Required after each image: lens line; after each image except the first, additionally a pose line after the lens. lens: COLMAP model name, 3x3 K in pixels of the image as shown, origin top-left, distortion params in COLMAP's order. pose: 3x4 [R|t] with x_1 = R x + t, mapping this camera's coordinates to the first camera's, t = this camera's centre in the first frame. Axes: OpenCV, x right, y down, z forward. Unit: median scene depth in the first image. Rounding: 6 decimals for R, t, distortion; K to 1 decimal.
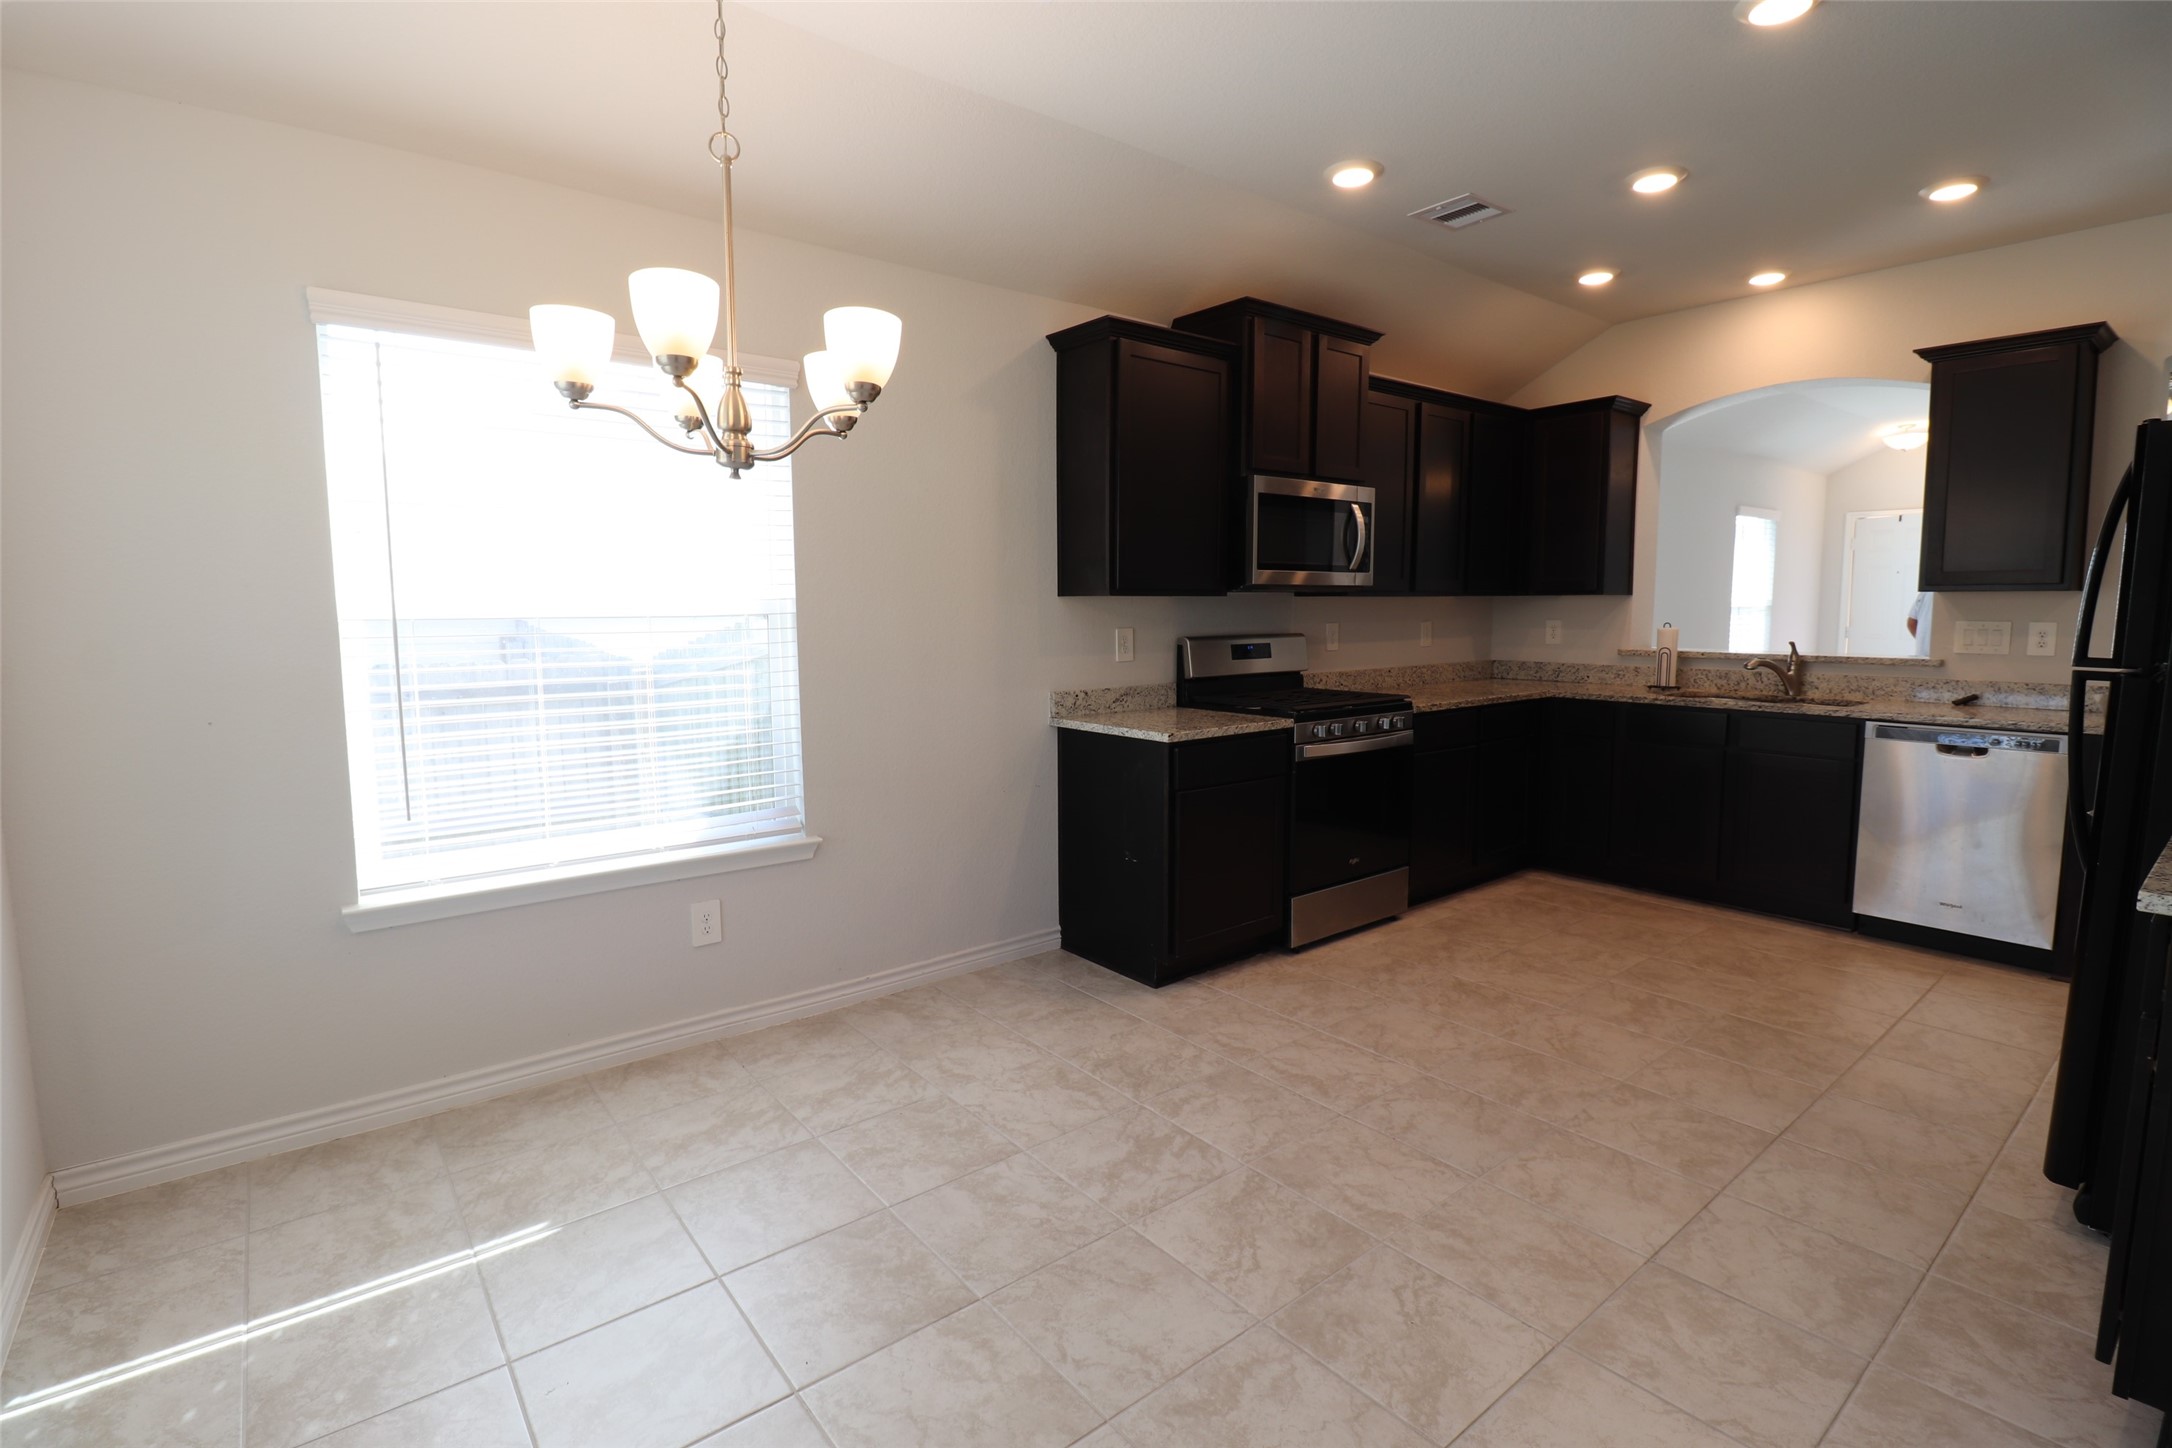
lens RADIAL K [[1002.9, 0, 1076.3], [0, 1002.9, 713.2], [0, 0, 1]] dist [0.000048, -0.010498]
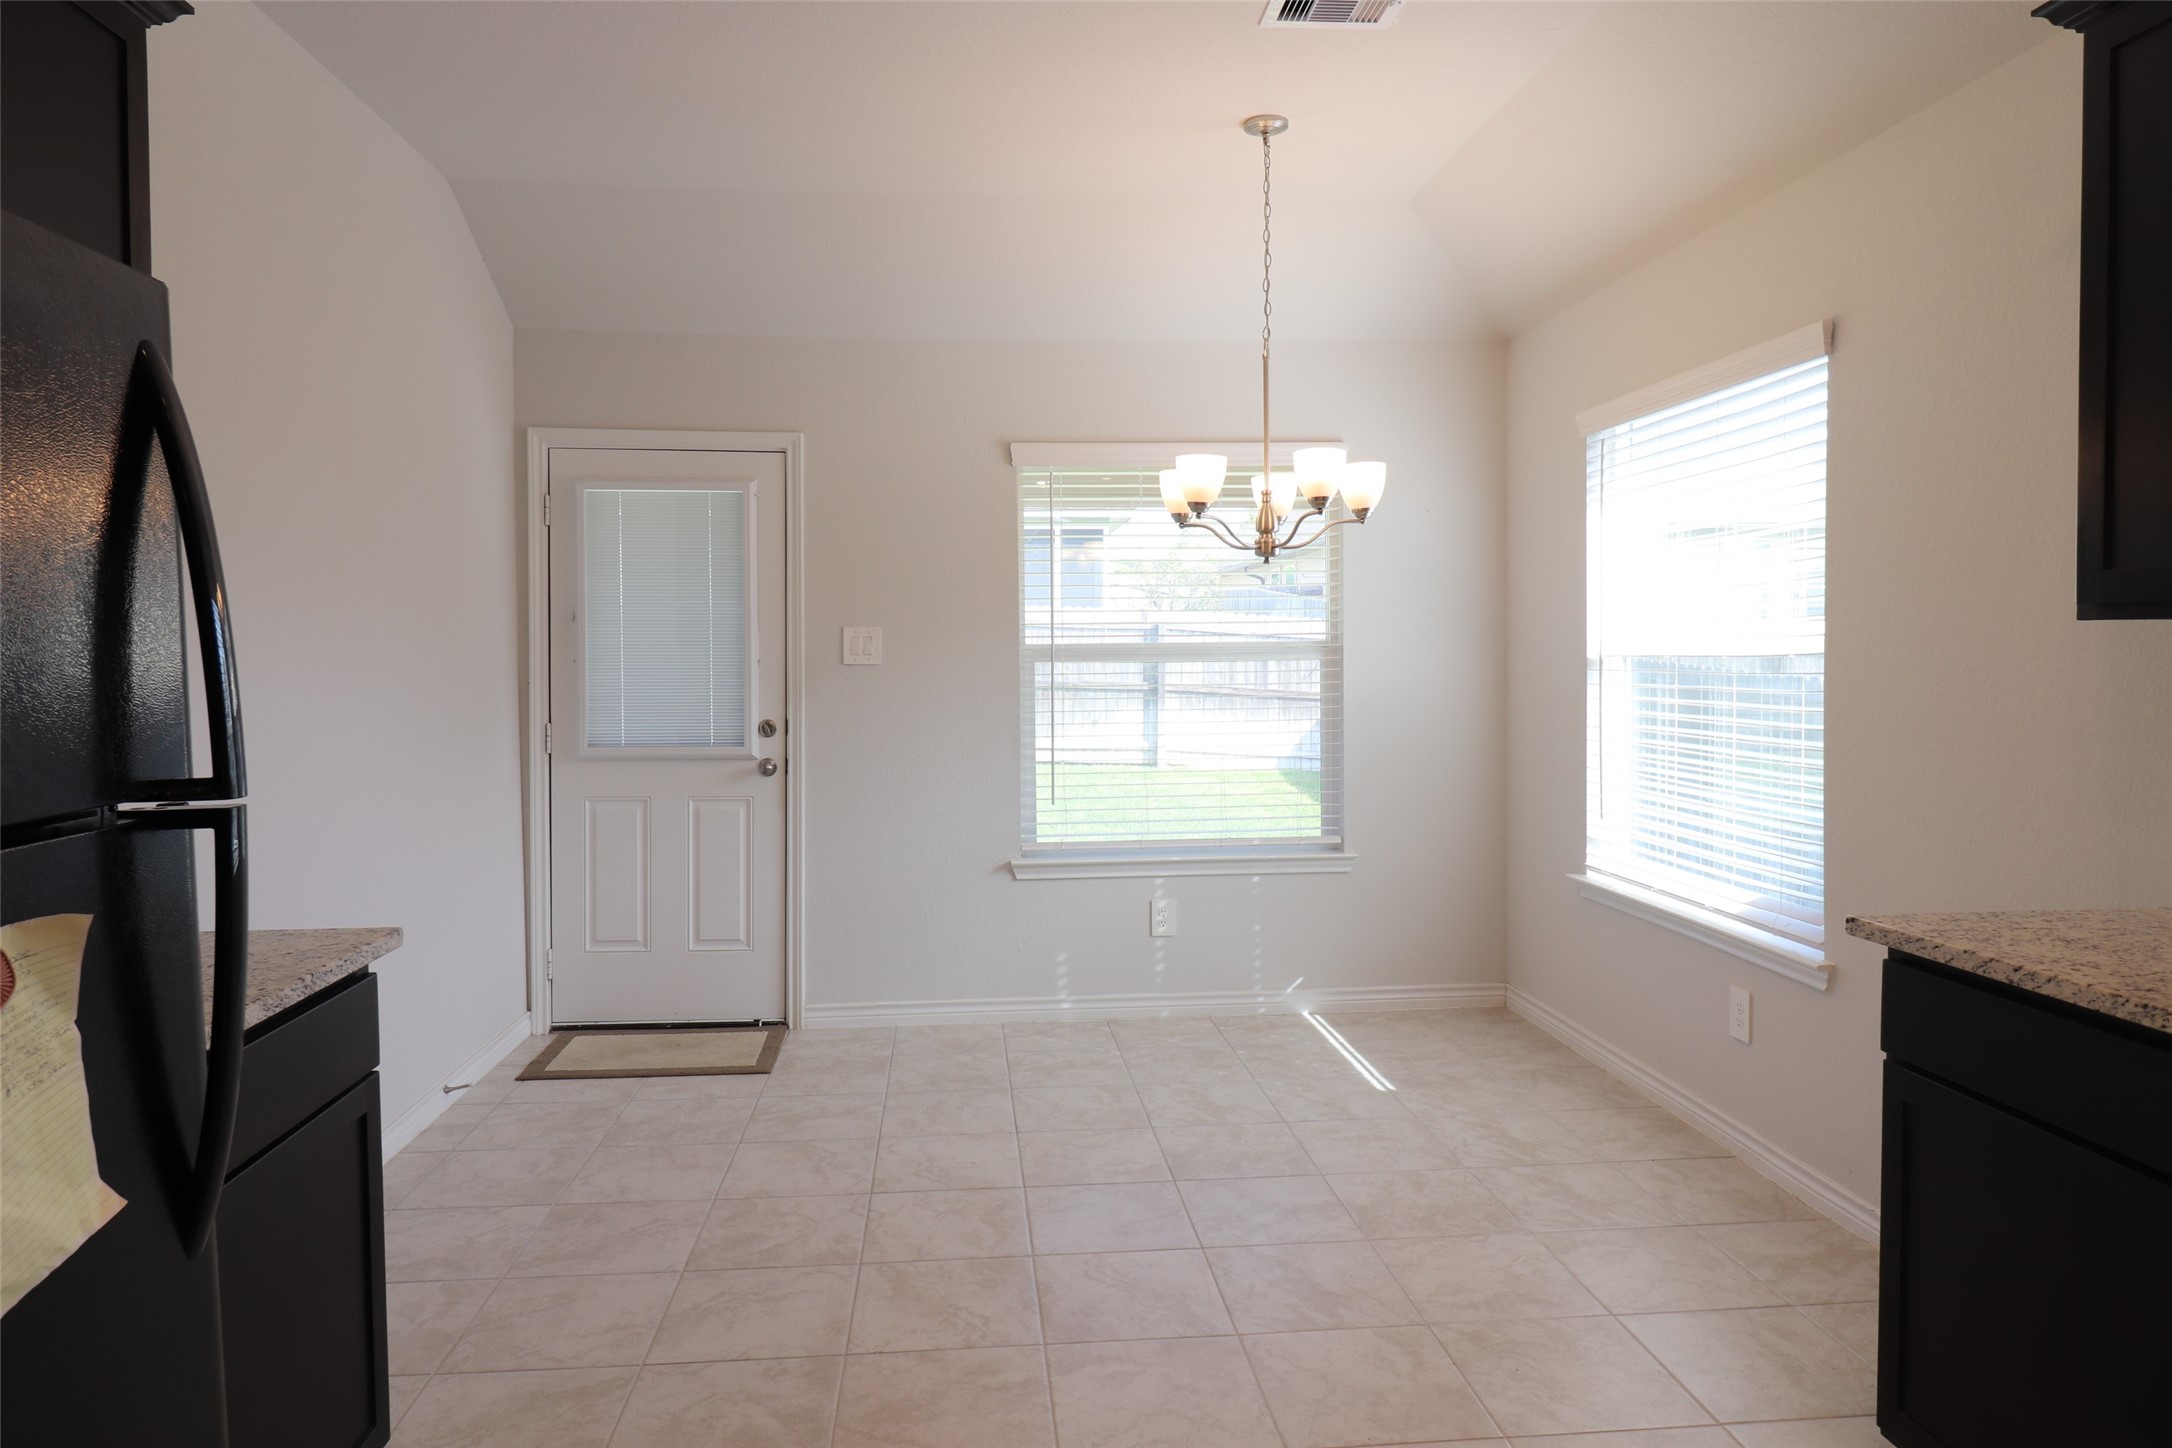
lens RADIAL K [[1423.7, 0, 1082.8], [0, 1423.7, 722.8], [0, 0, 1]] dist [-0.000314, 0.000381]
pose [[-0.563284, 0.046240, -0.824968, 1.163020], [-0.078552, 0.990914, 0.109177, -0.155626], [0.822521, 0.126301, -0.554534, 1.467531]]
